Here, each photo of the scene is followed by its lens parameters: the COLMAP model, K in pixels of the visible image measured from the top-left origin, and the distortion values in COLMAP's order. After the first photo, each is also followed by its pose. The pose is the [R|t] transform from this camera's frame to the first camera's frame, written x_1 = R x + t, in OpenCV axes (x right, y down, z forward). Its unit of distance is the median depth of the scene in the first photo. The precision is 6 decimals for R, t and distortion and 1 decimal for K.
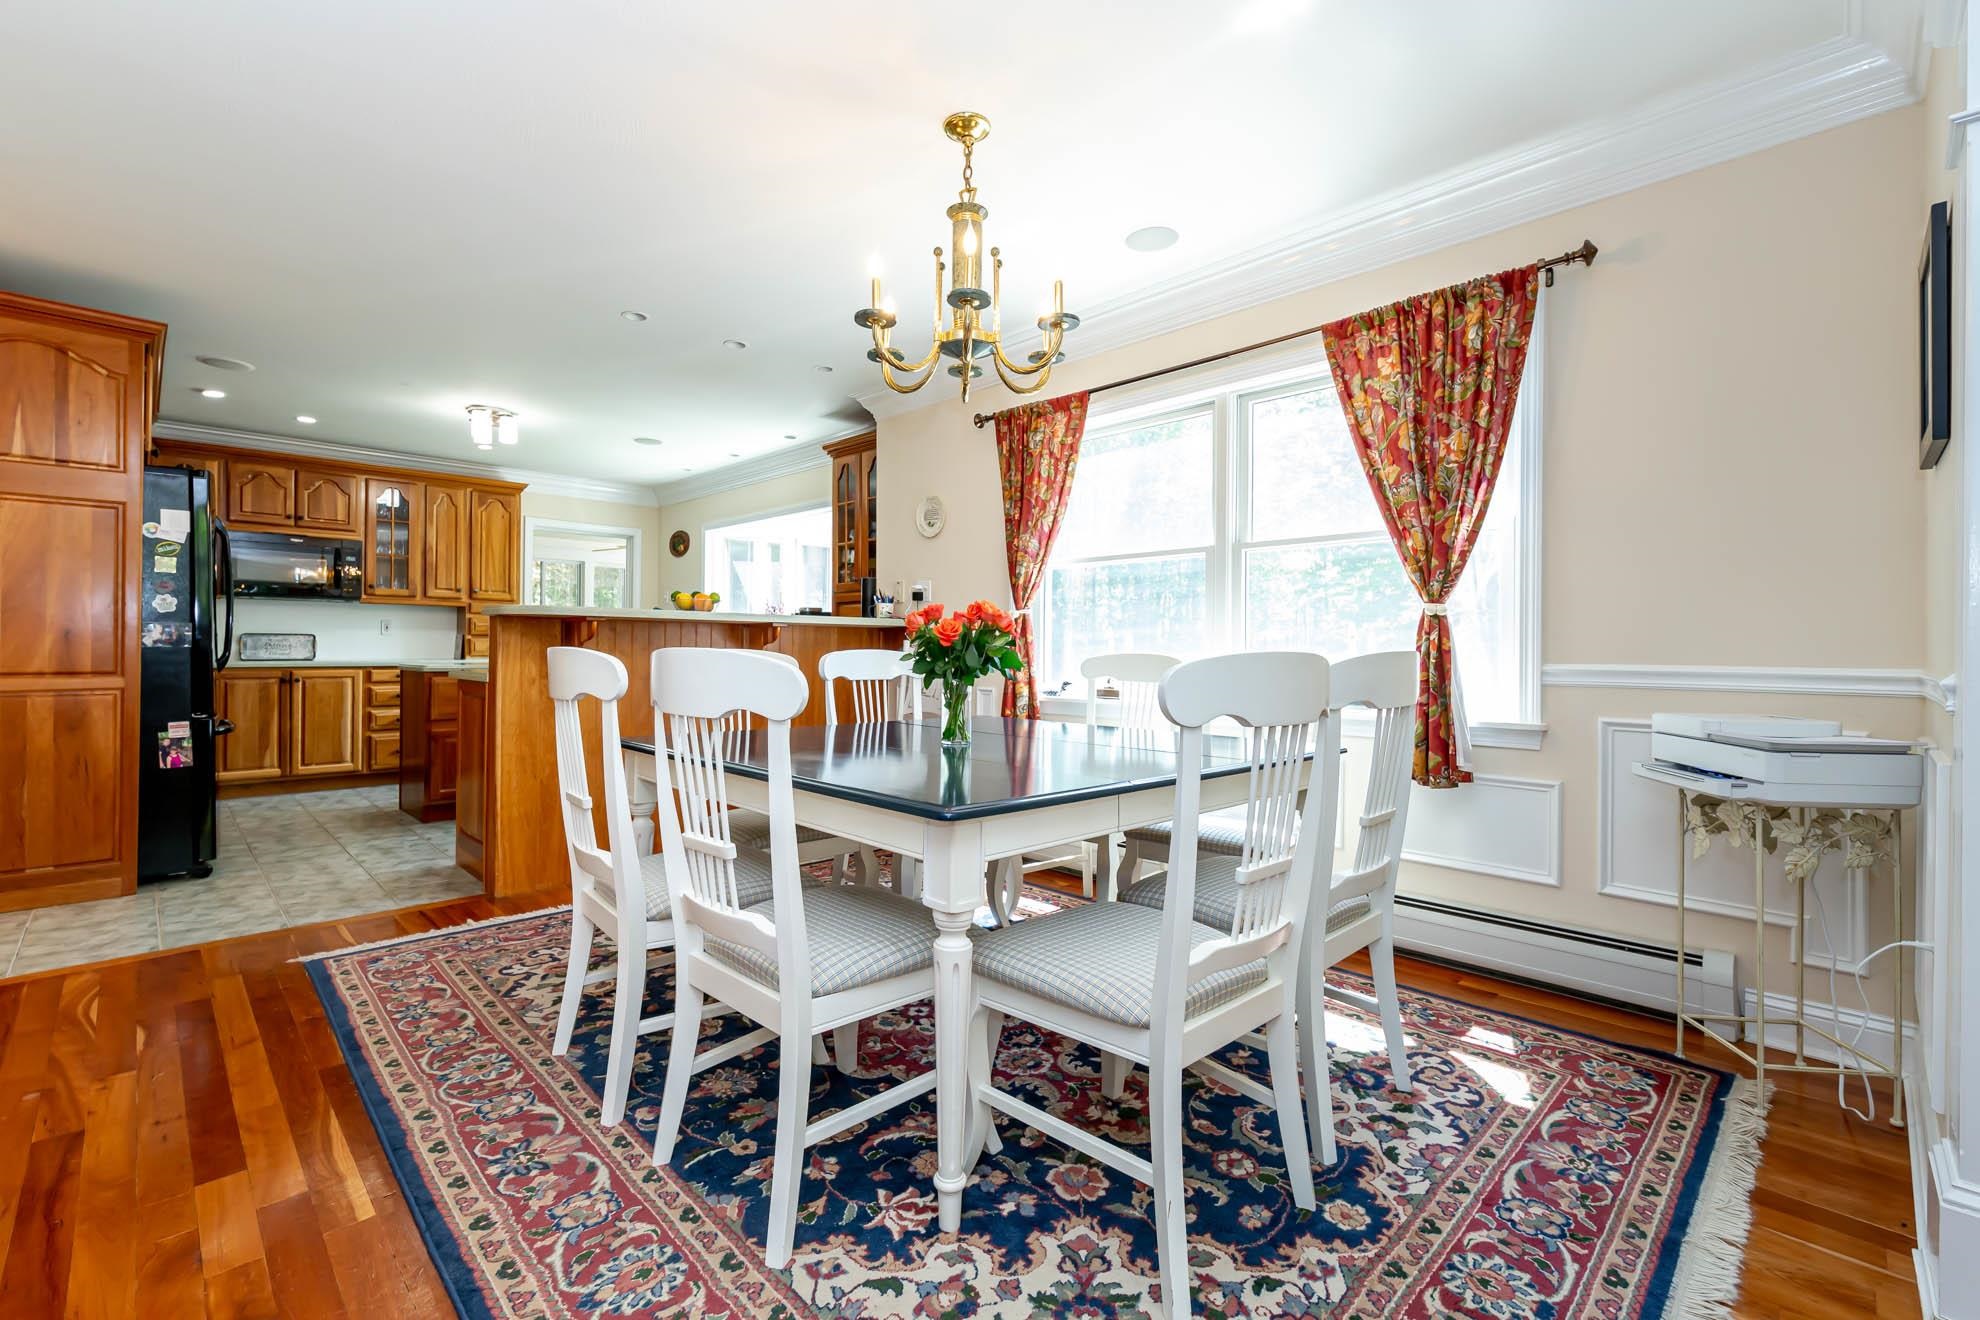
lens RADIAL K [[860.6, 0, 991.3], [0, 860.6, 664.1], [0, 0, 1]] dist [0.006047, -0.001555]
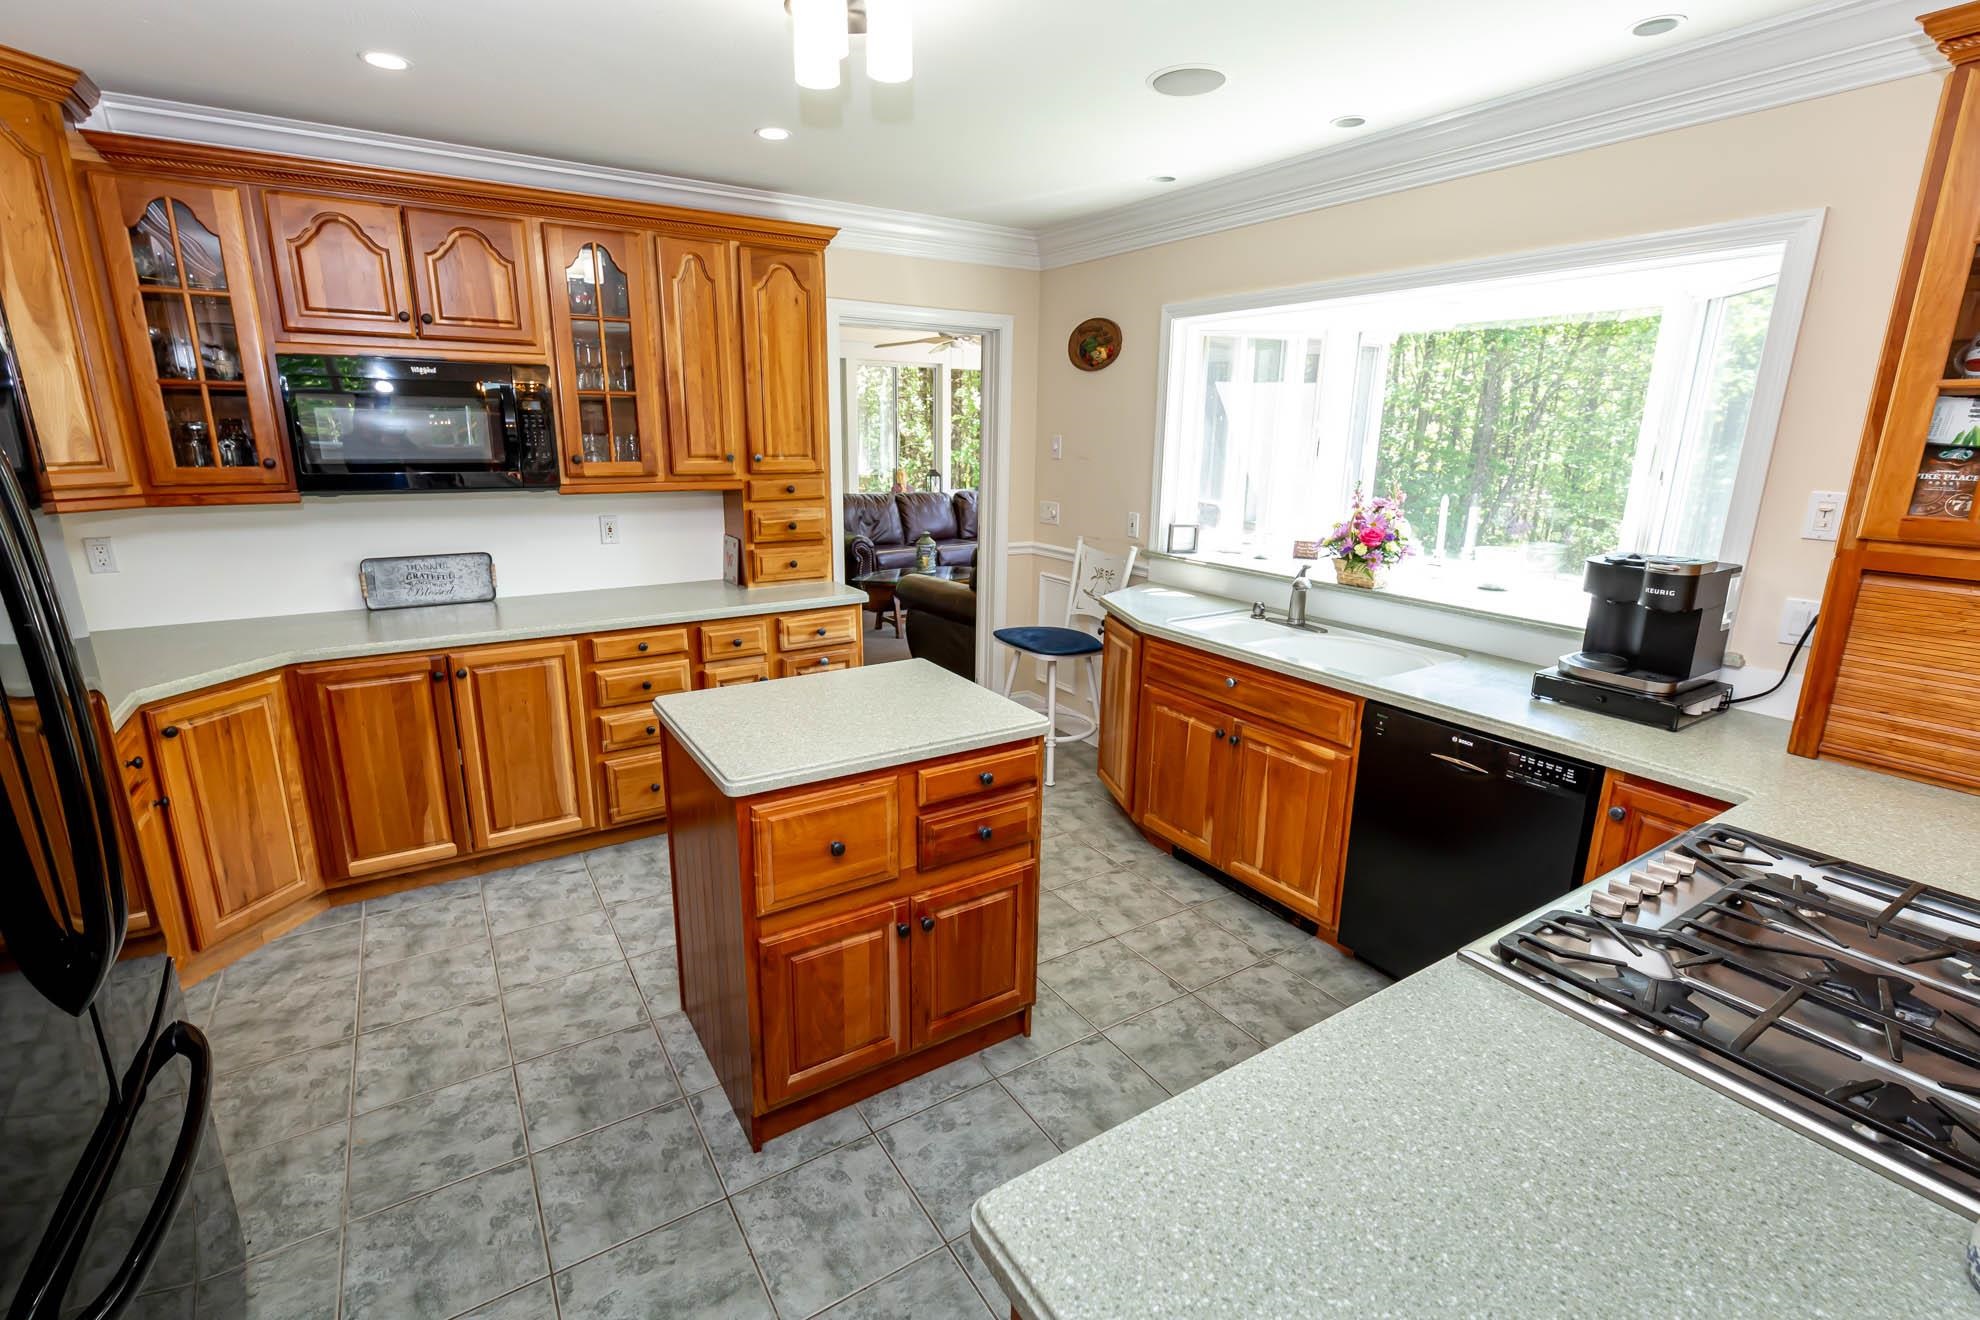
lens RADIAL K [[860.6, 0, 983.4], [0, 860.6, 644.8], [0, 0, 1]] dist [0.006047, -0.001555]
pose [[0.980107, 0.051272, -0.191734, -0.378621], [-0.004976, 0.972100, 0.234514, -0.101475], [0.198408, -0.228895, 0.953017, 0.536696]]
